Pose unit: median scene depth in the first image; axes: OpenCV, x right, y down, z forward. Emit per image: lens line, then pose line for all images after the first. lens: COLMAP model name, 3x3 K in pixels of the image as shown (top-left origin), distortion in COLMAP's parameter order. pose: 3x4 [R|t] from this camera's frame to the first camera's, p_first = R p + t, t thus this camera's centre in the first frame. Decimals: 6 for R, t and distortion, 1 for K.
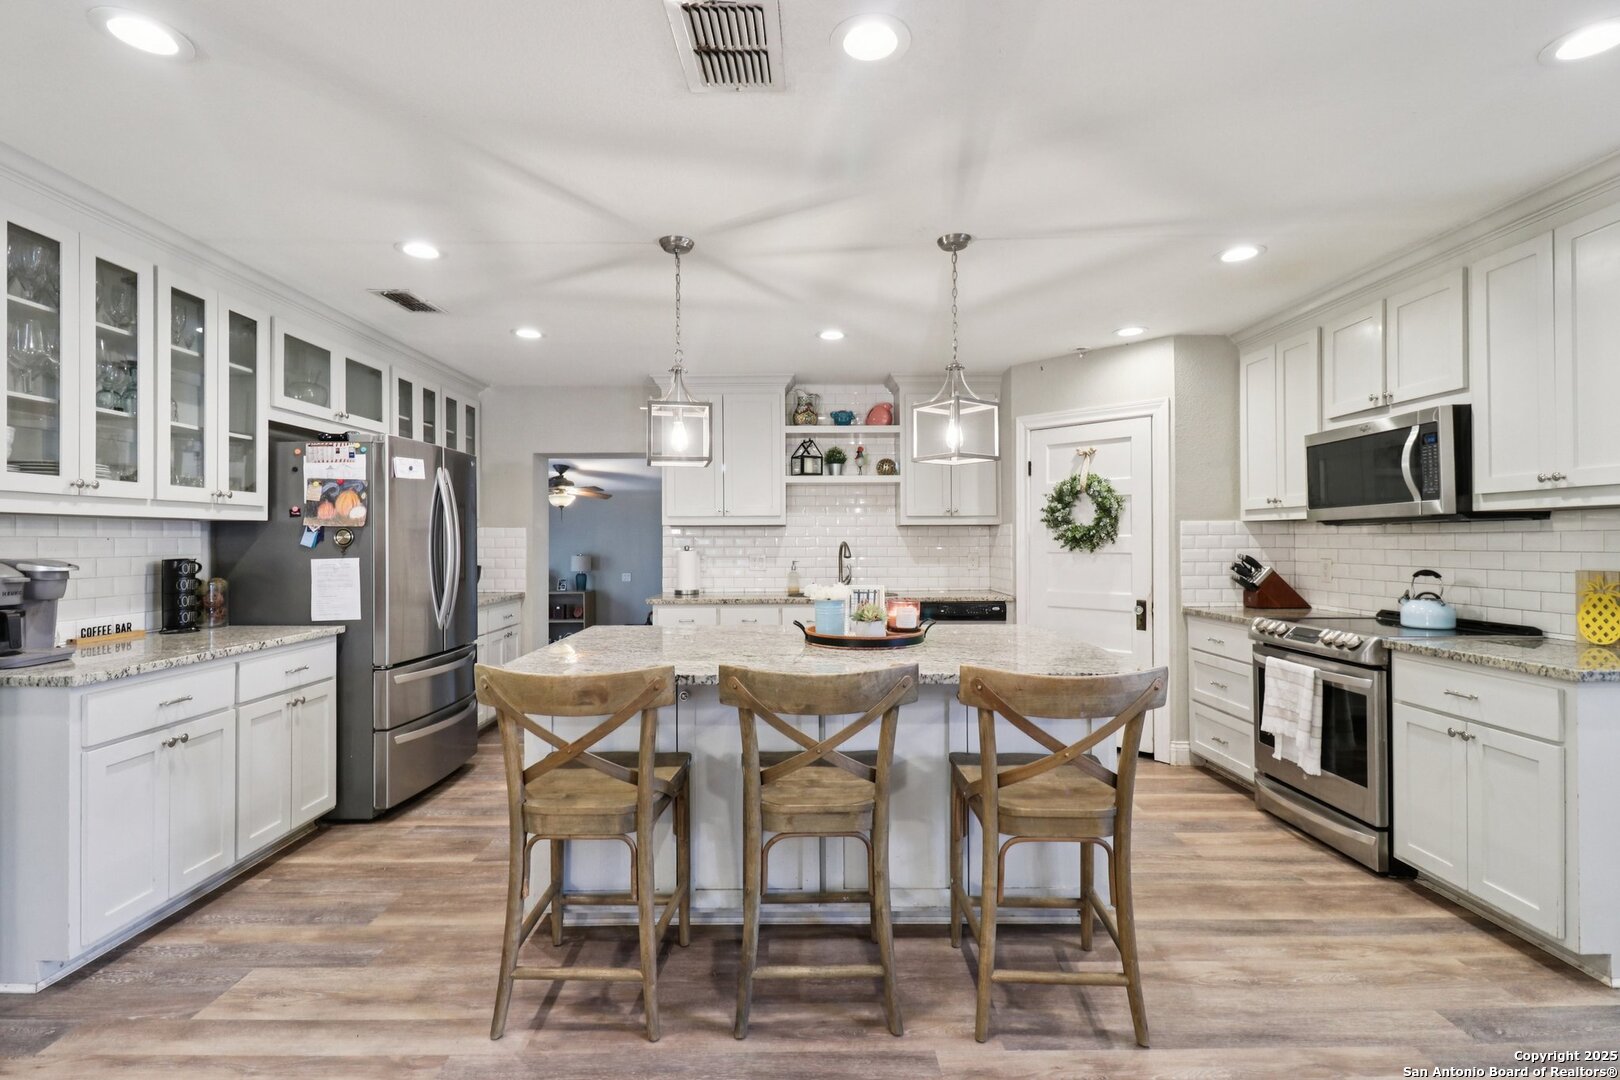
lens RADIAL K [[758.3, 0, 821.2], [0, 758.3, 536.3], [0, 0, 1]] dist [0.005450, -0.006542]
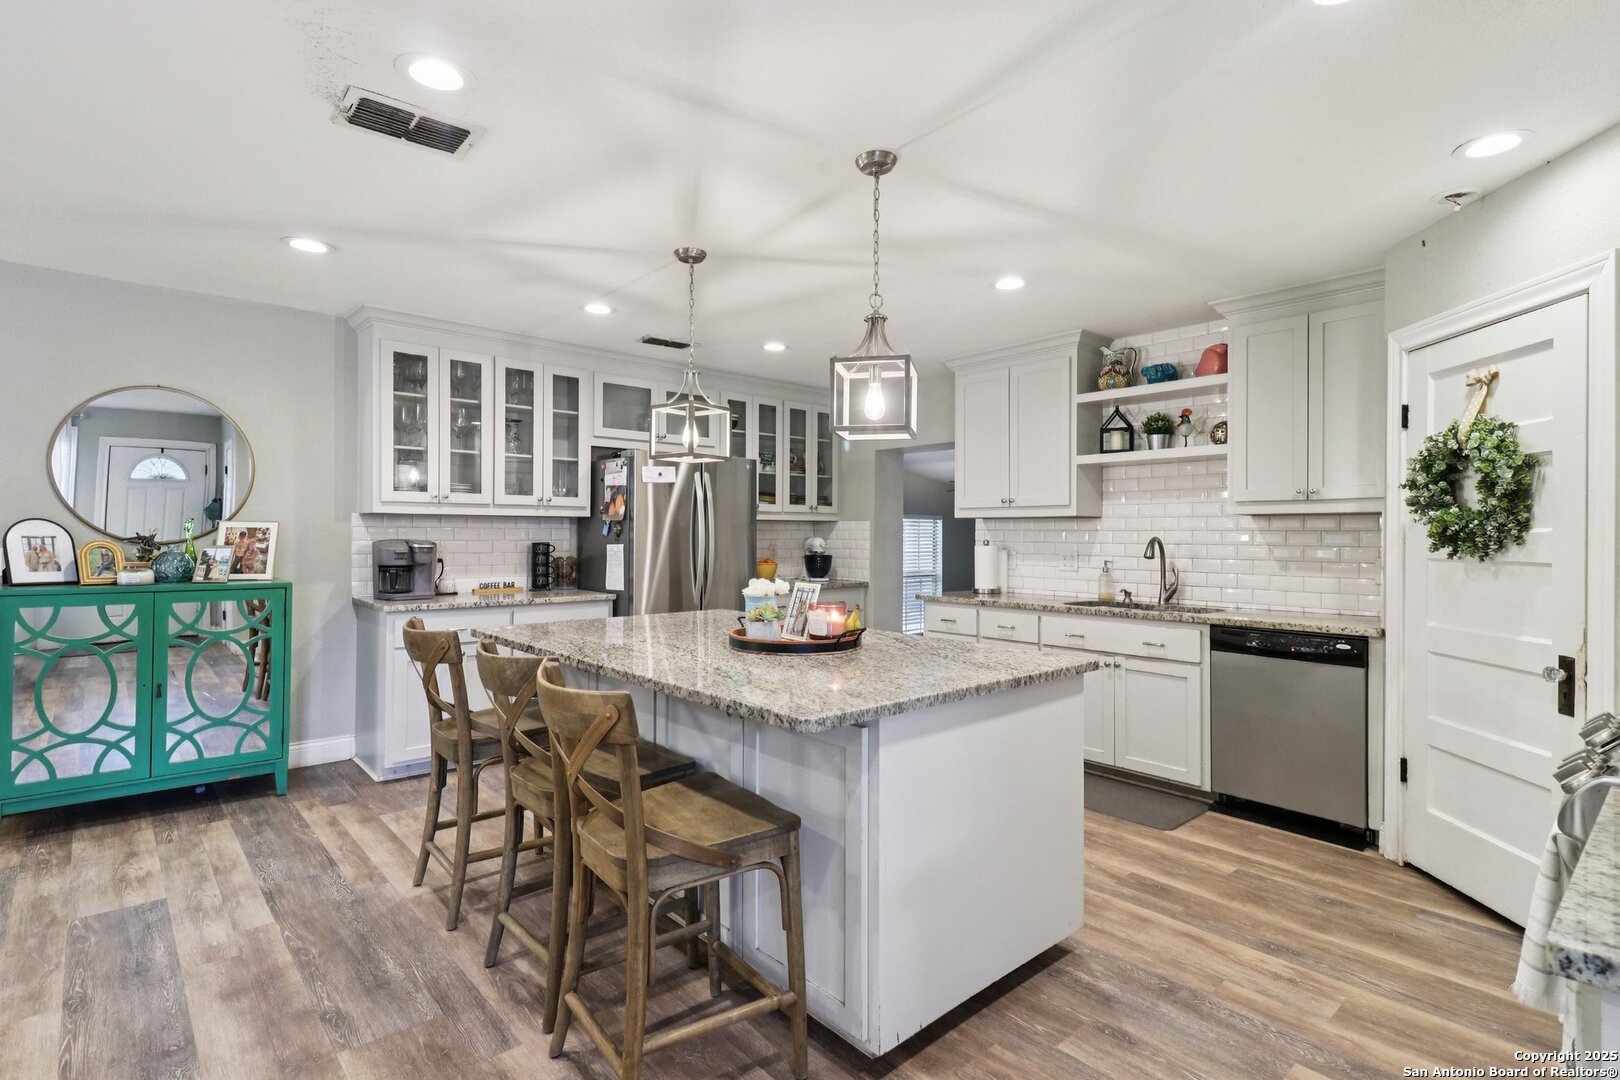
lens RADIAL K [[805.2, 0, 795.7], [0, 805.2, 532.2], [0, 0, 1]] dist [0.020022, -0.001920]
pose [[0.641973, 0.005282, -0.766709, 0.658989], [-0.004264, 0.999985, 0.003319, 0.001323], [0.766715, 0.001138, 0.641987, 0.325917]]
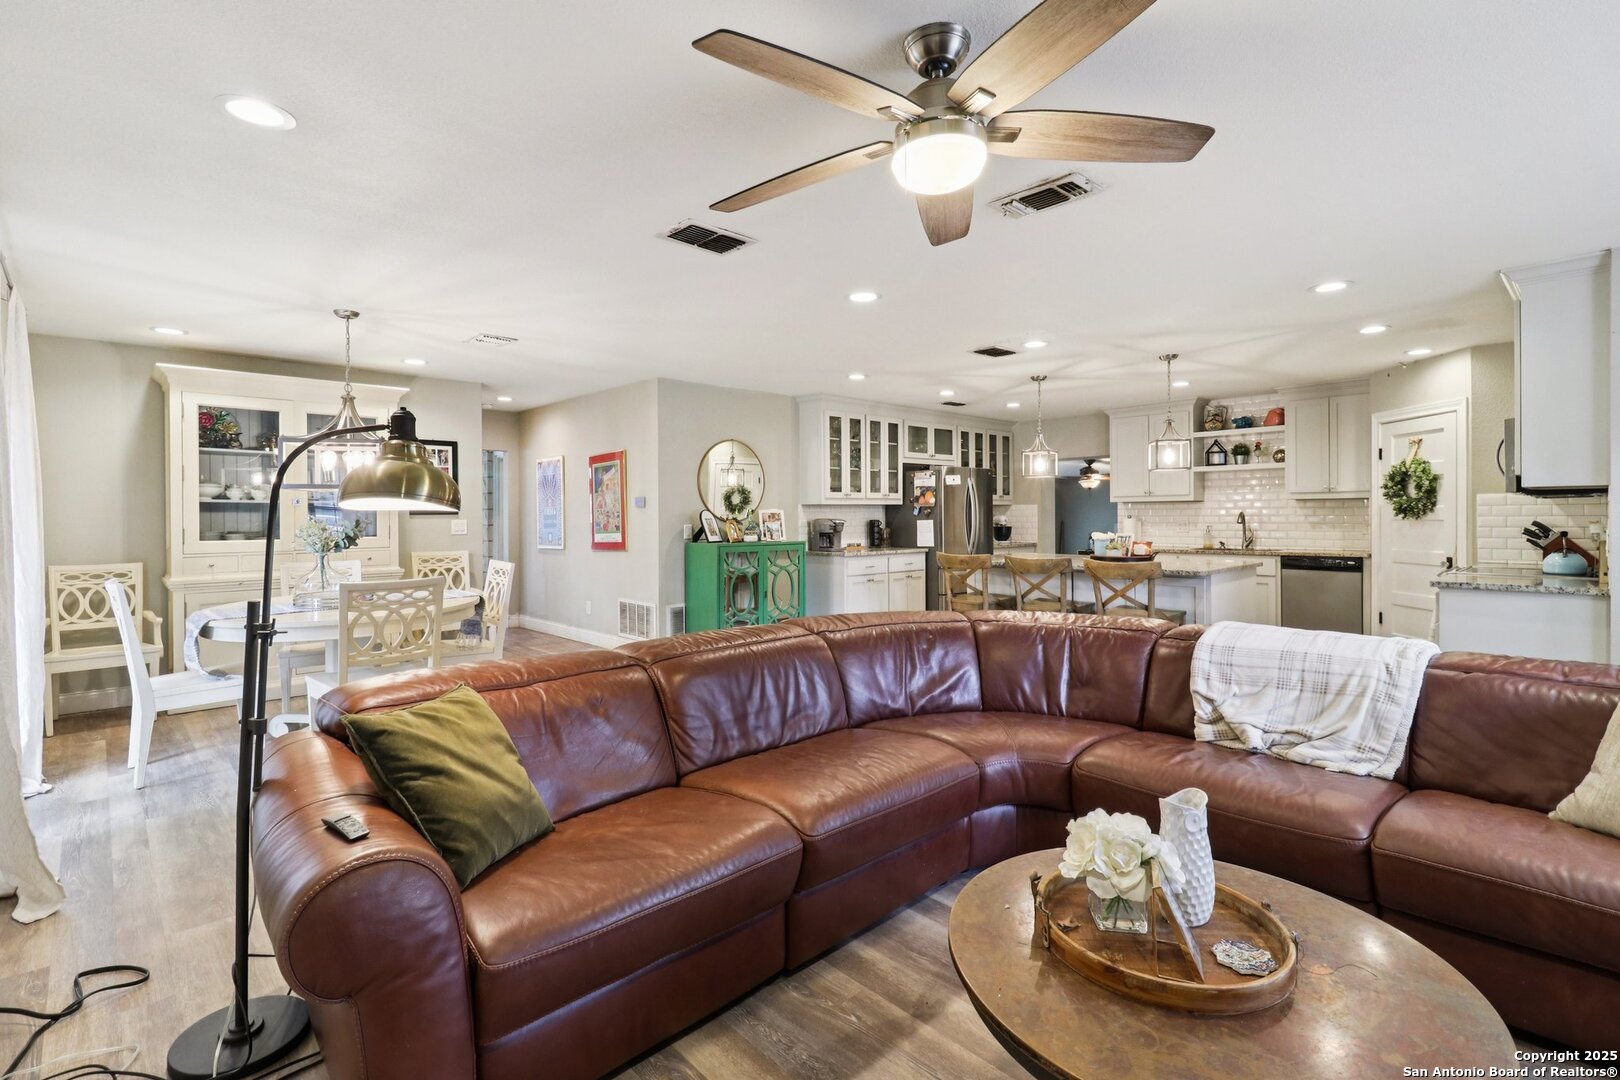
lens RADIAL K [[758.3, 0, 780.6], [0, 758.3, 521.1], [0, 0, 1]] dist [0.005450, -0.006542]
pose [[0.648187, 0.004595, -0.761468, 0.854092], [0.008049, 0.999885, 0.012885, -0.001746], [0.761439, -0.014481, 0.648075, -0.859664]]
